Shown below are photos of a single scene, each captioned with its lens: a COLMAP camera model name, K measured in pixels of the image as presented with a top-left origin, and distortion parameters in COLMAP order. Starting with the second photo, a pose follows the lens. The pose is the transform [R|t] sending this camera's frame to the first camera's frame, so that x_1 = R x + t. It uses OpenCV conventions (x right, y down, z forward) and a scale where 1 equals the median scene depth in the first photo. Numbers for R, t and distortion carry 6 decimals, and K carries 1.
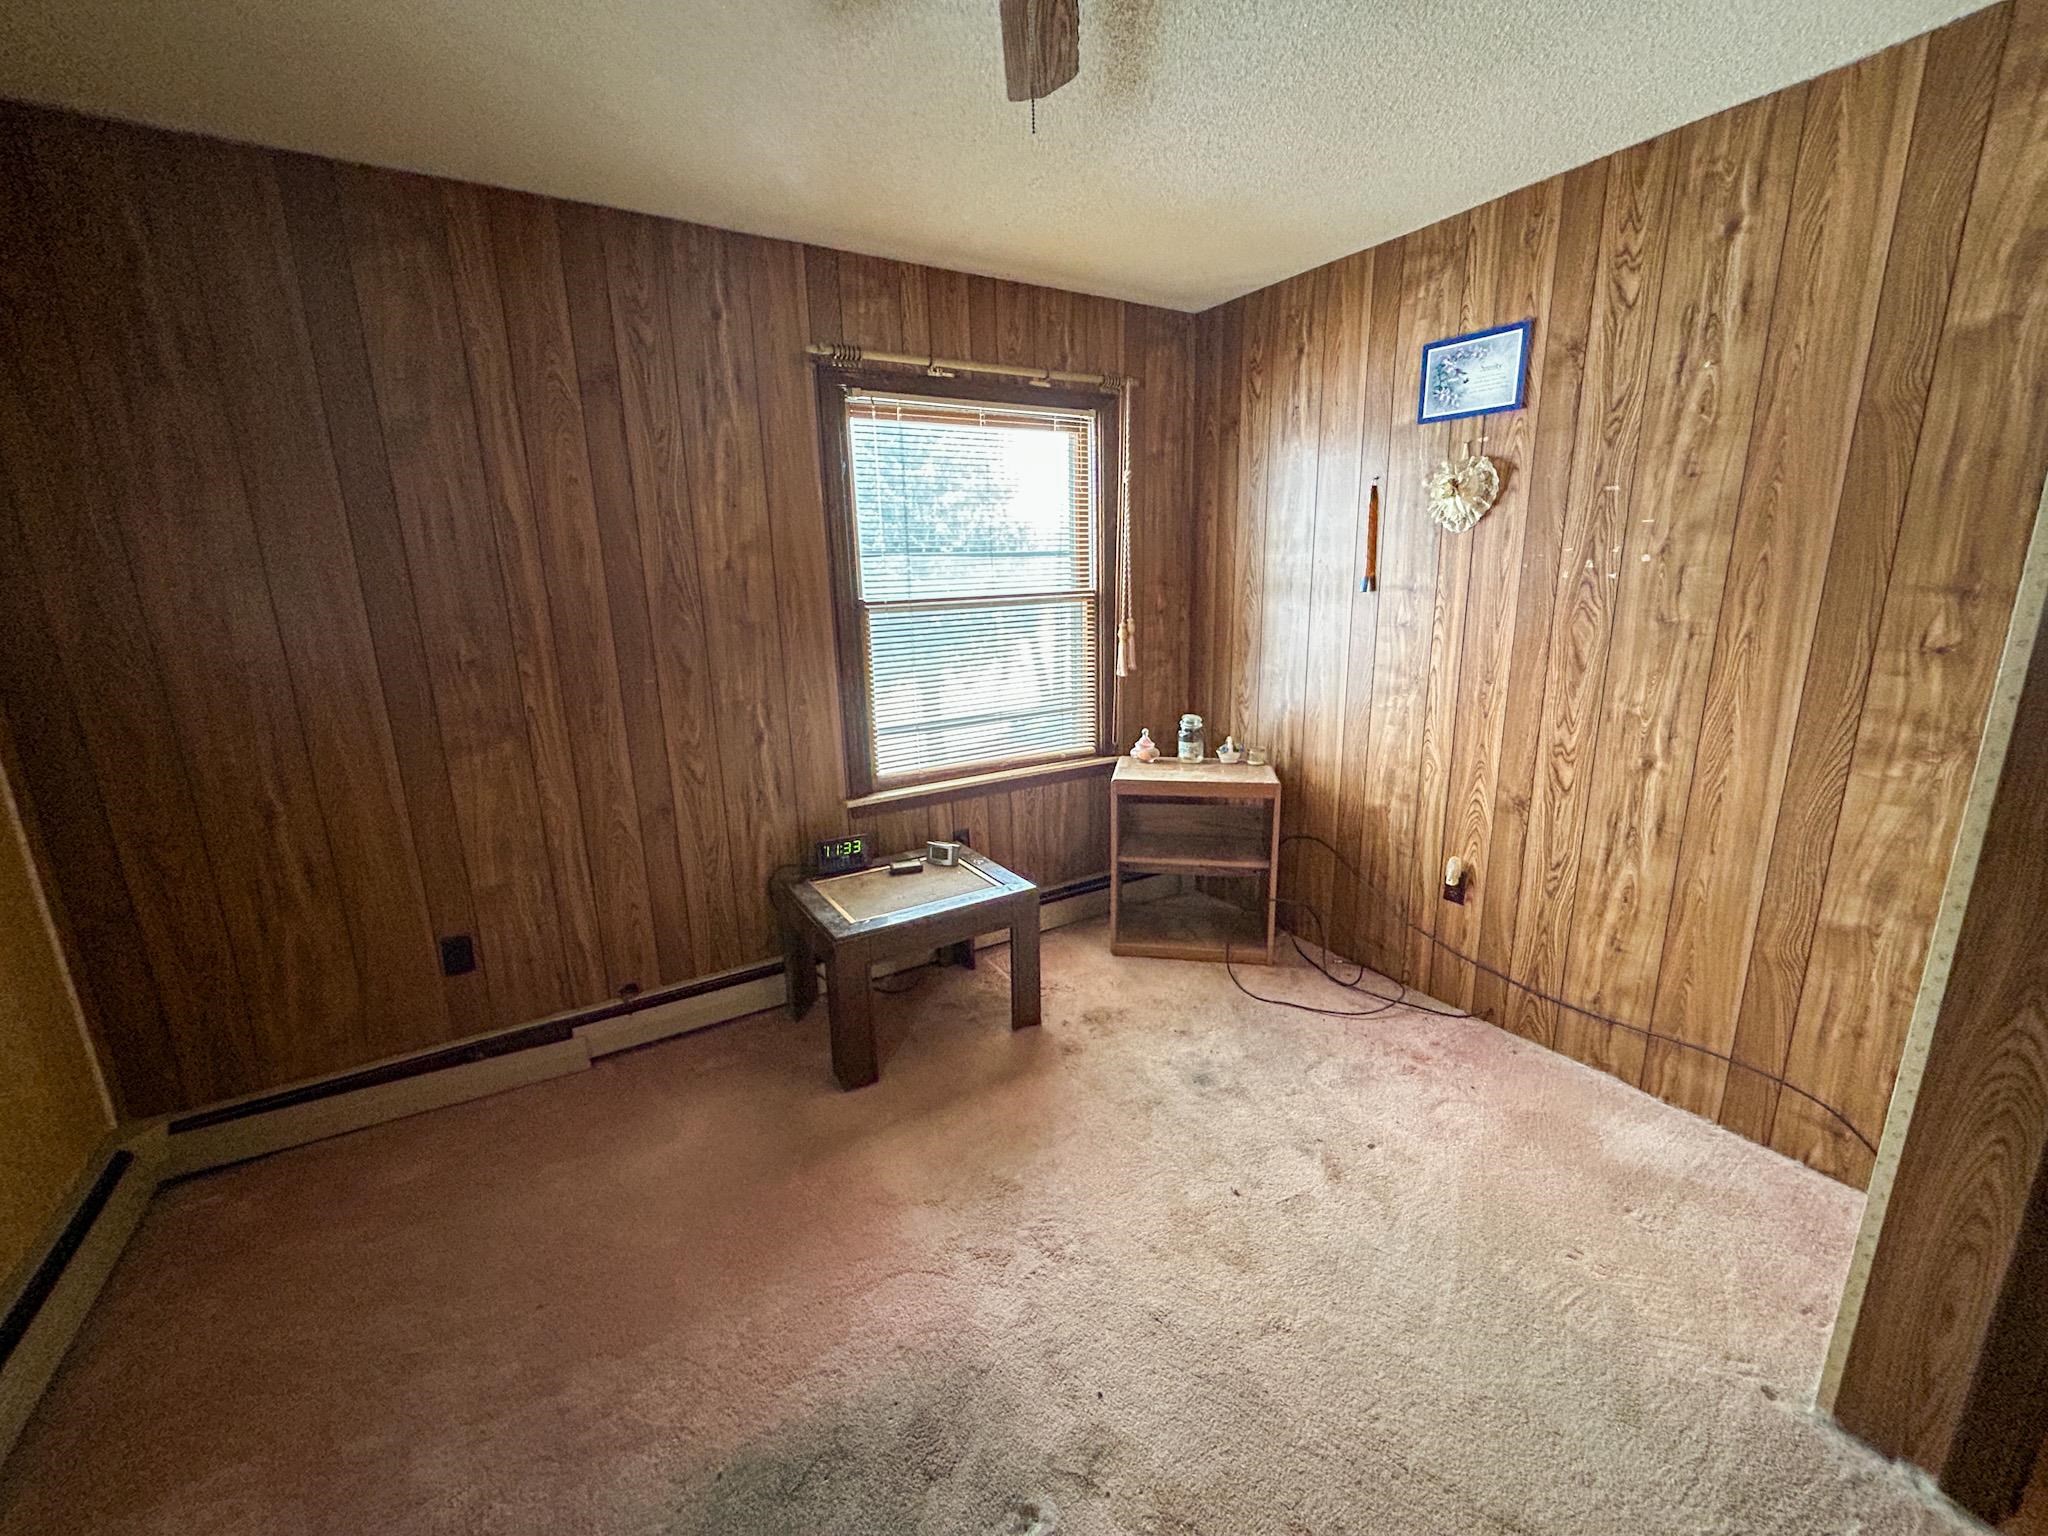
lens RADIAL K [[830.4, 0, 1024.0], [0, 830.4, 768.0], [0, 0, 1]] dist [0.005753, 0.000240]
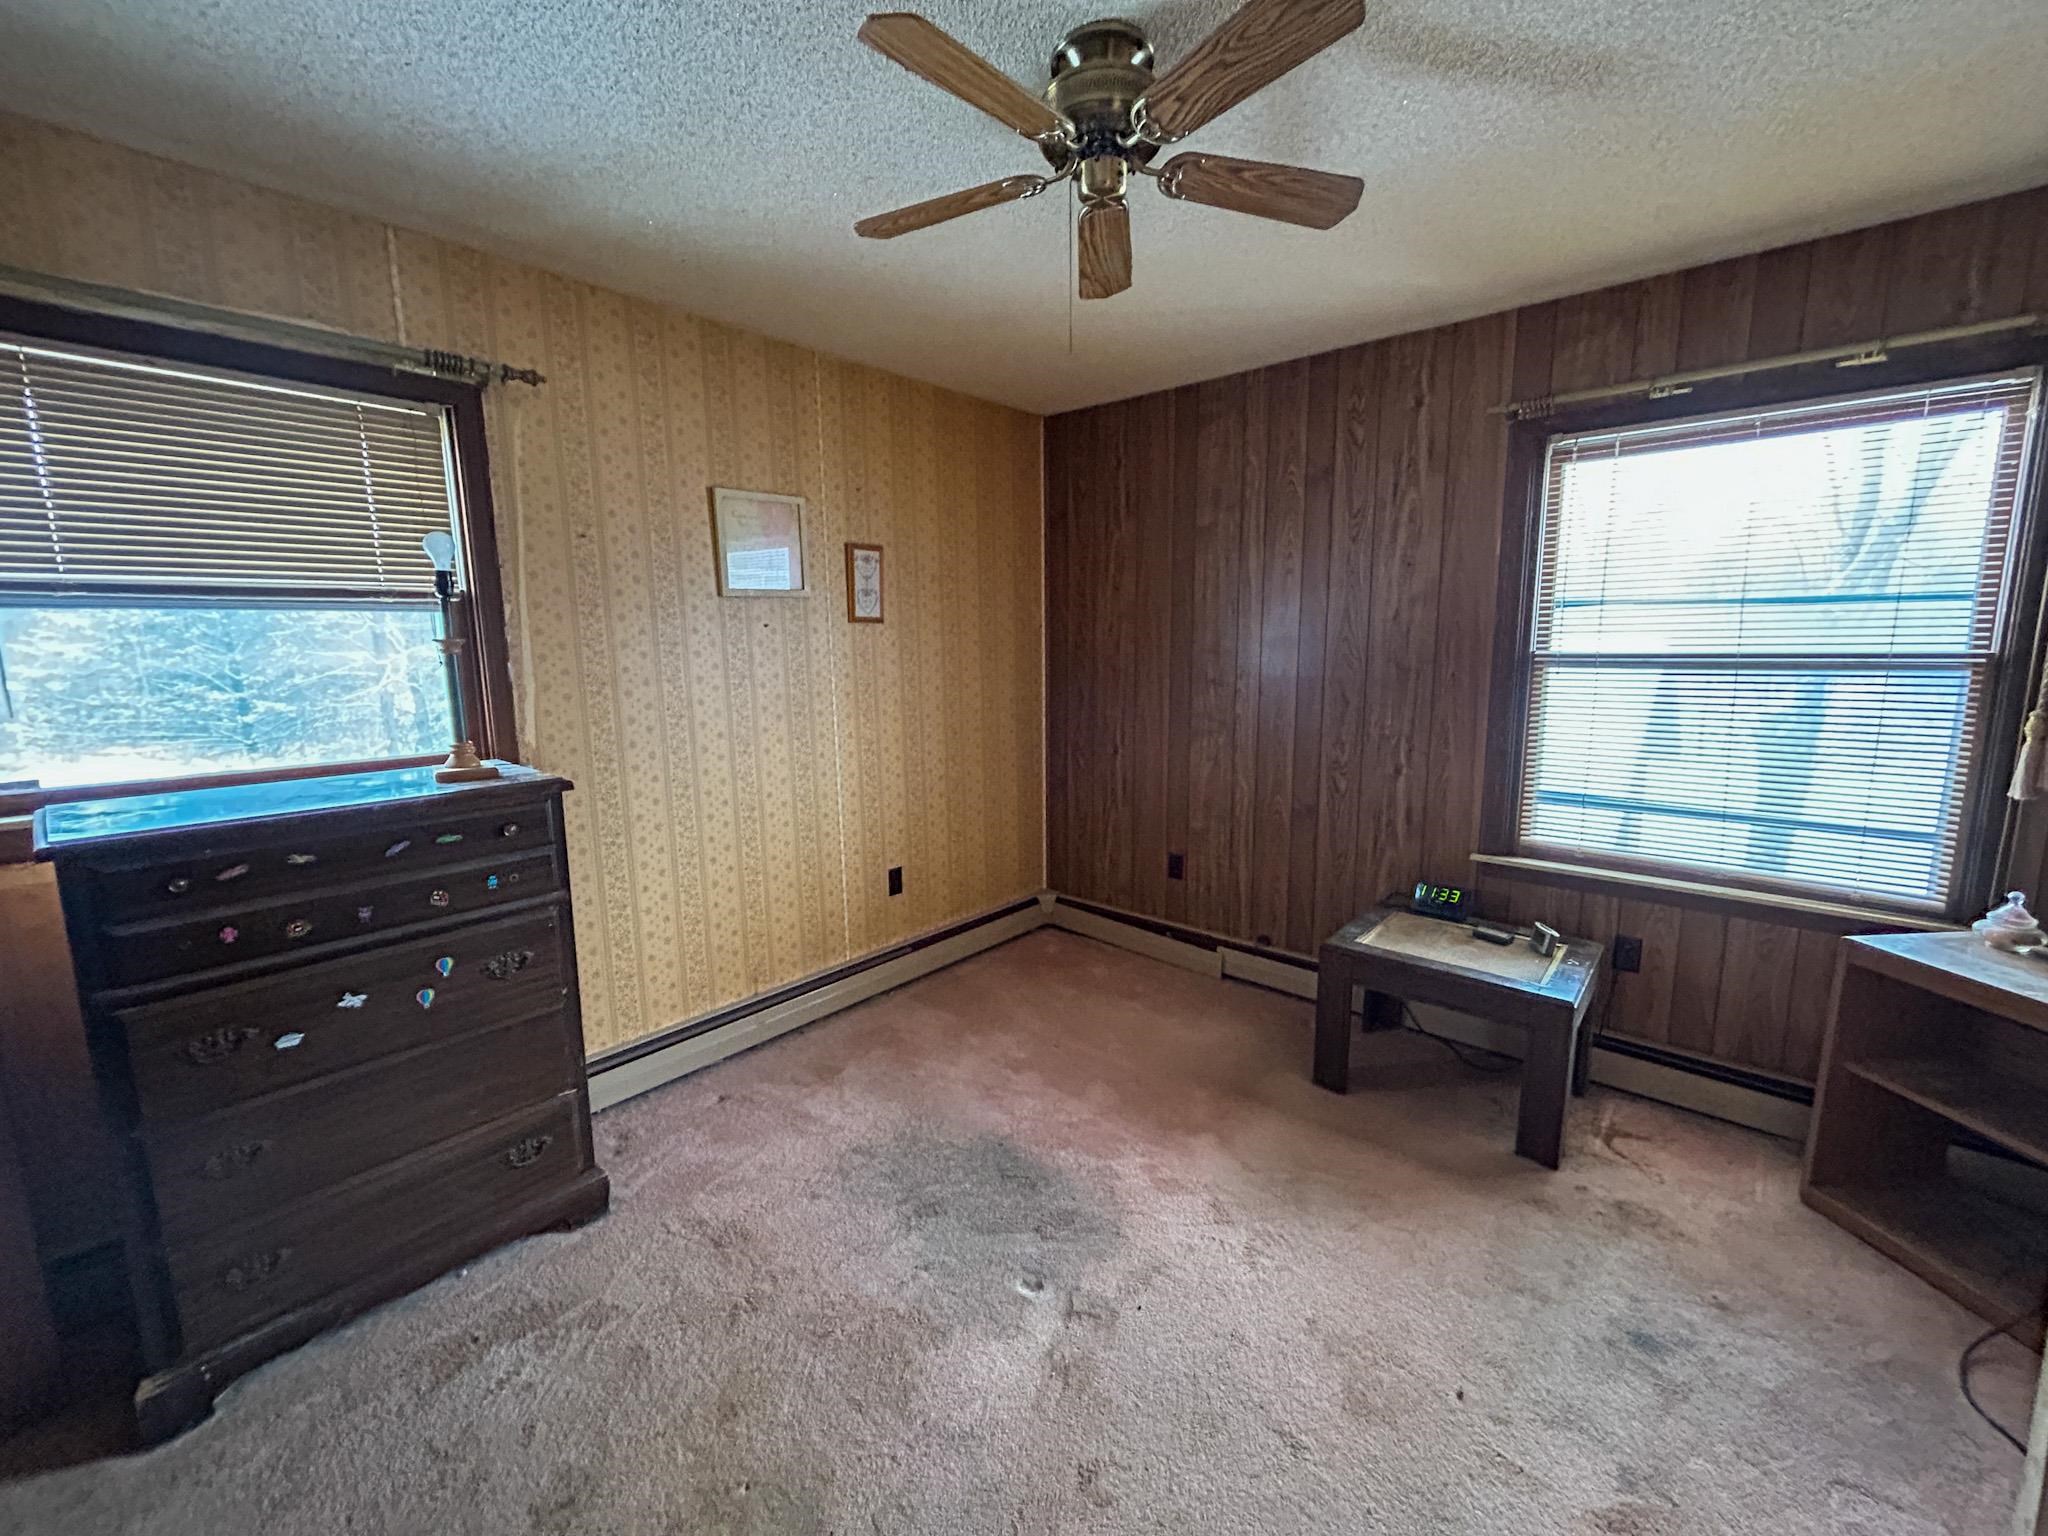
lens RADIAL K [[828.1, 0, 1023.3], [0, 828.1, 765.9], [0, 0, 1]] dist [-0.005272, 0.002048]
pose [[0.292771, 0.166130, -0.941640, 0.586995], [-0.225625, 0.968985, 0.100804, -0.041972], [0.929181, 0.182945, 0.321174, 0.190401]]
